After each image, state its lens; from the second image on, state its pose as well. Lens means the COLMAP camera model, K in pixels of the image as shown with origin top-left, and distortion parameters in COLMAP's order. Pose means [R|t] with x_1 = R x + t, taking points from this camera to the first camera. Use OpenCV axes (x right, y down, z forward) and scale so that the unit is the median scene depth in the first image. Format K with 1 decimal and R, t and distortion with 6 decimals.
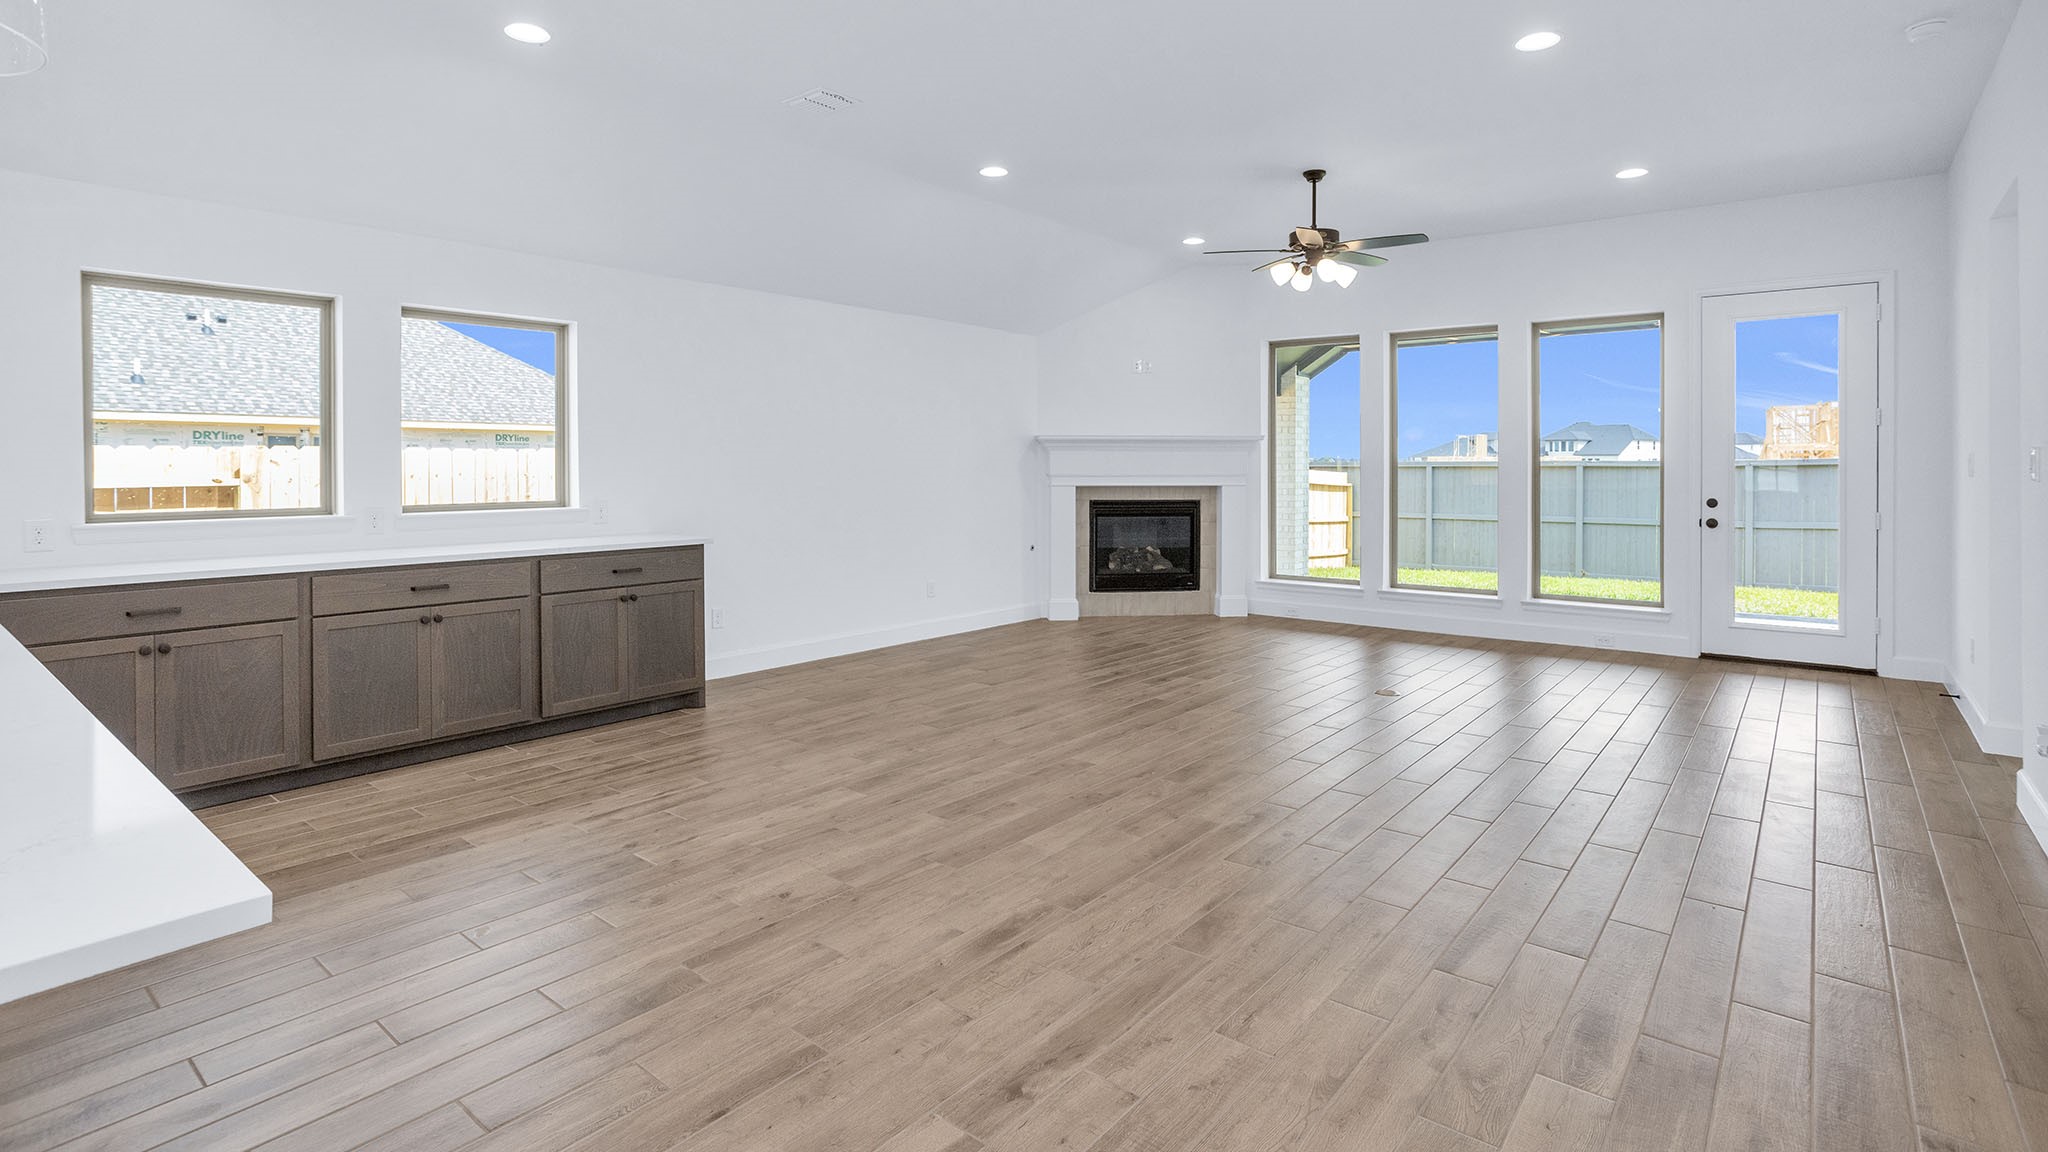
lens RADIAL K [[1003.0, 0, 1011.1], [0, 1003.0, 511.8], [0, 0, 1]] dist [-0.025559, 0.005998]
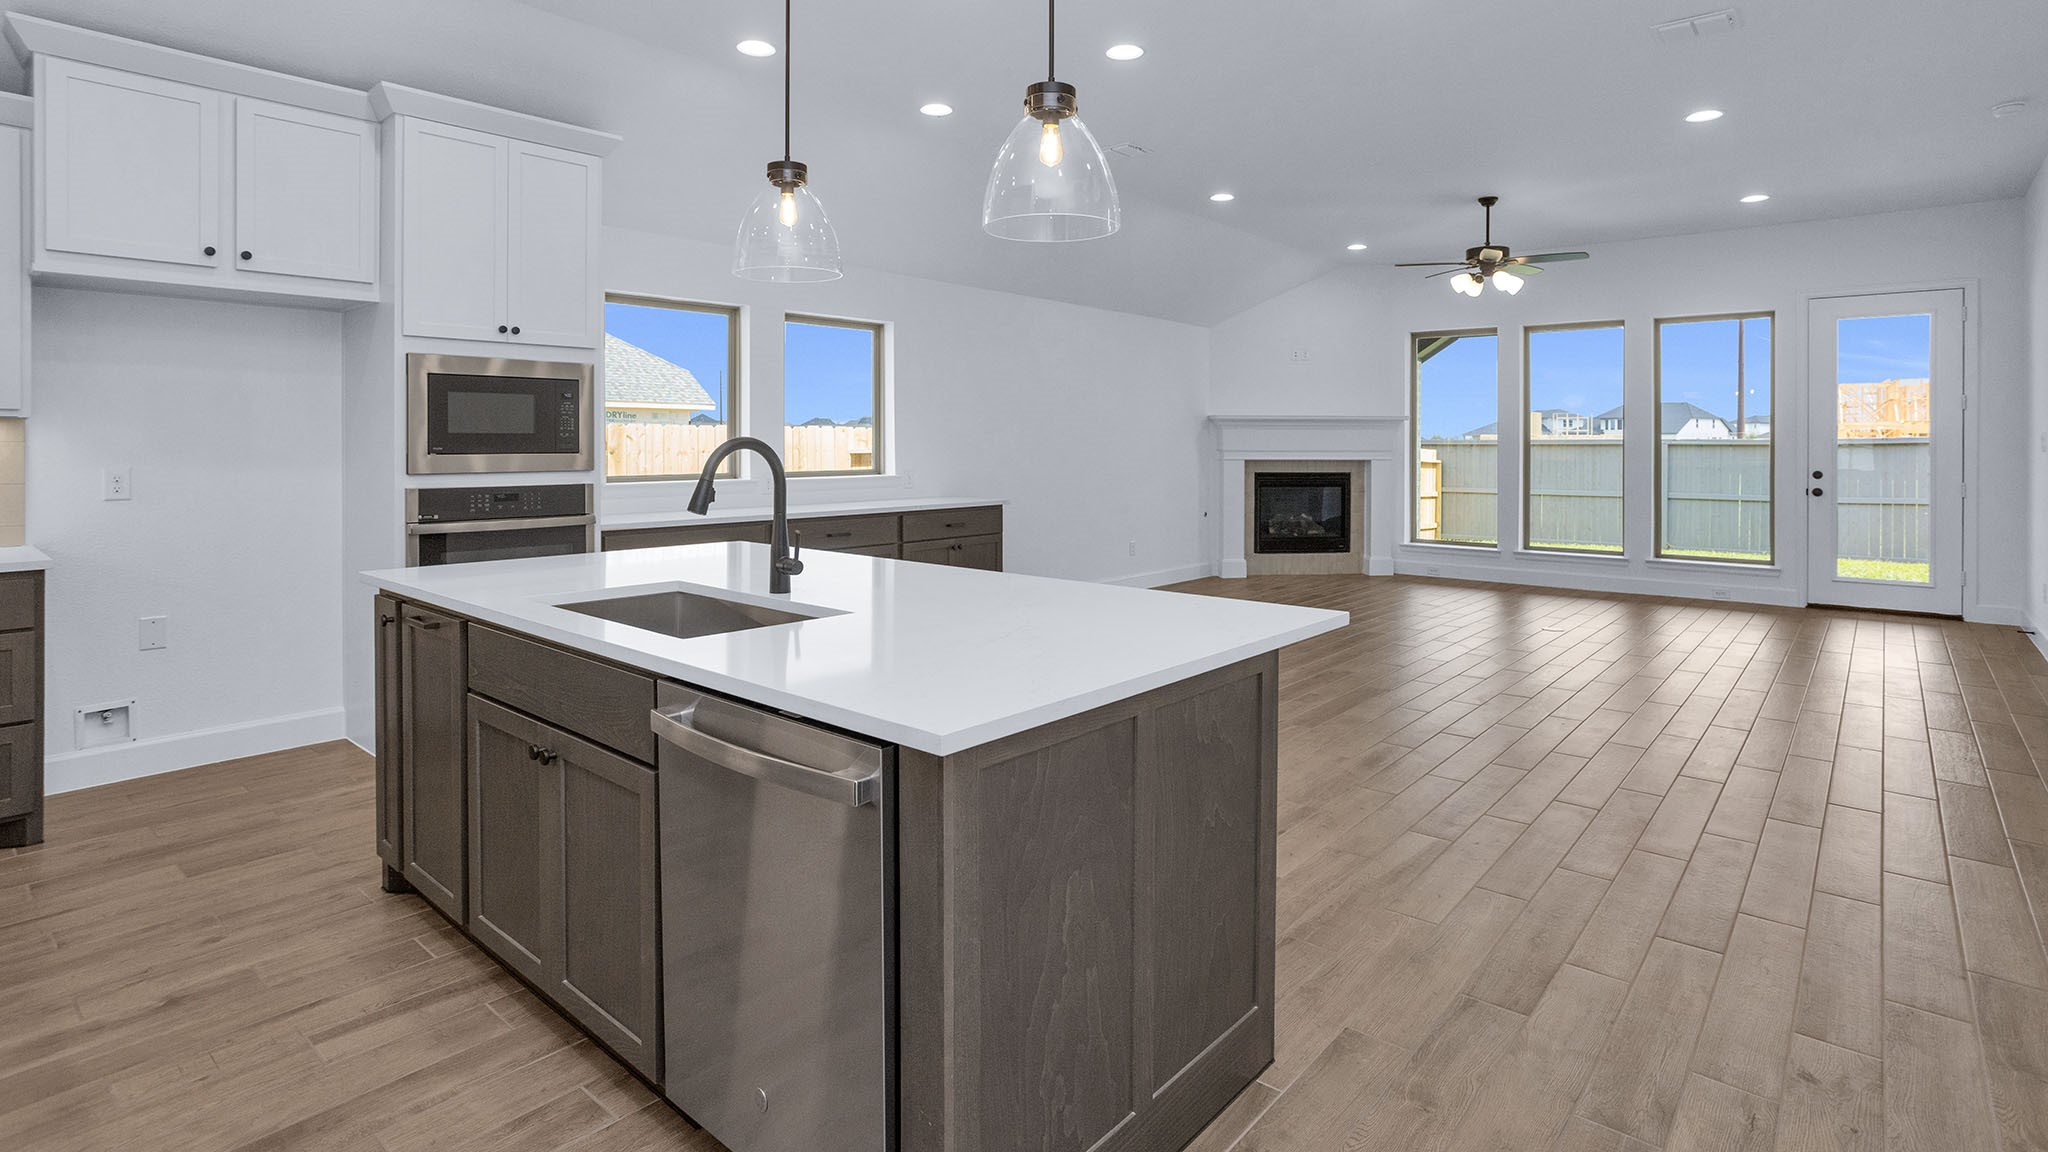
lens RADIAL K [[1003.0, 0, 1046.2], [0, 1003.0, 486.0], [0, 0, 1]] dist [-0.025559, 0.005998]
pose [[0.999797, 0.003179, -0.019903, -0.173189], [-0.003234, 0.999991, -0.002724, 0.009719], [0.019894, 0.002788, 0.999798, -0.178478]]
